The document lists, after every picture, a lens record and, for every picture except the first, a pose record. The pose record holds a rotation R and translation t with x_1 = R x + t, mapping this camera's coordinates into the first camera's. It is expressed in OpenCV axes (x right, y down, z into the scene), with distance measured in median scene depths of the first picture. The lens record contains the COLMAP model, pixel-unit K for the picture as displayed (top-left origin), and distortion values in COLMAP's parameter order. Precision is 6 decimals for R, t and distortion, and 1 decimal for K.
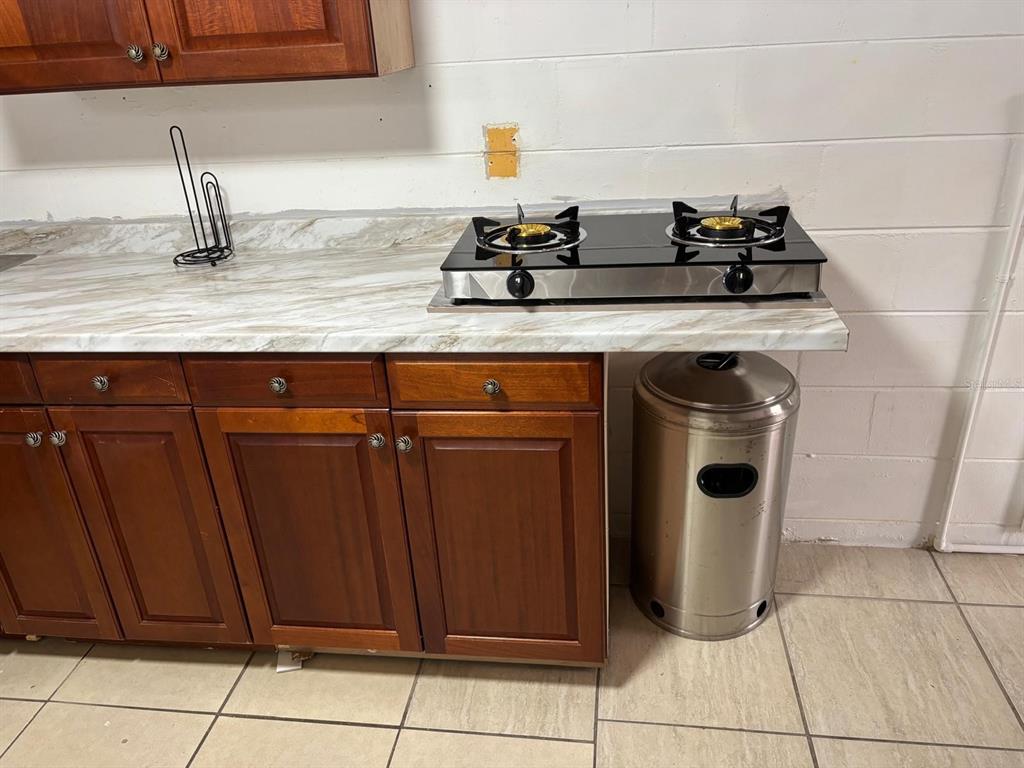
lens RADIAL K [[780.0, 0, 509.5], [0, 780.0, 374.9], [0, 0, 1]] dist [0.055620, -0.078005]
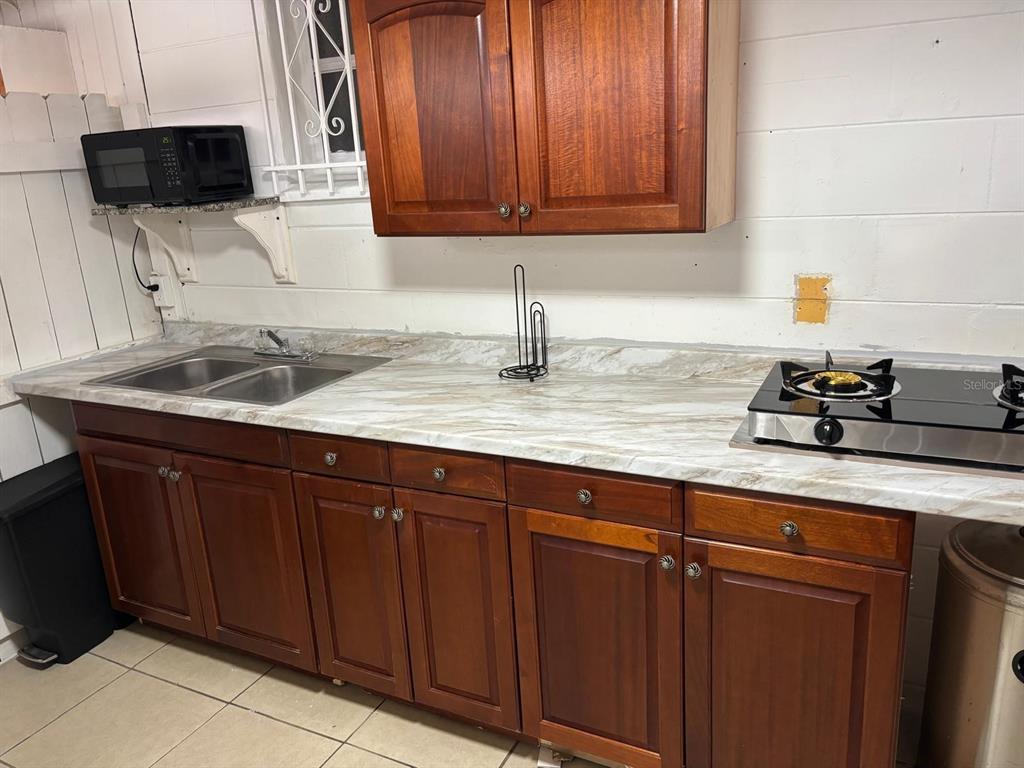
lens RADIAL K [[780.0, 0, 493.5], [0, 780.0, 372.2], [0, 0, 1]] dist [0.055620, -0.078005]
pose [[0.941691, 0.089792, -0.324276, -0.066438], [-0.133200, 0.984487, -0.114205, -0.015892], [0.308991, 0.150740, 0.939043, -0.102339]]
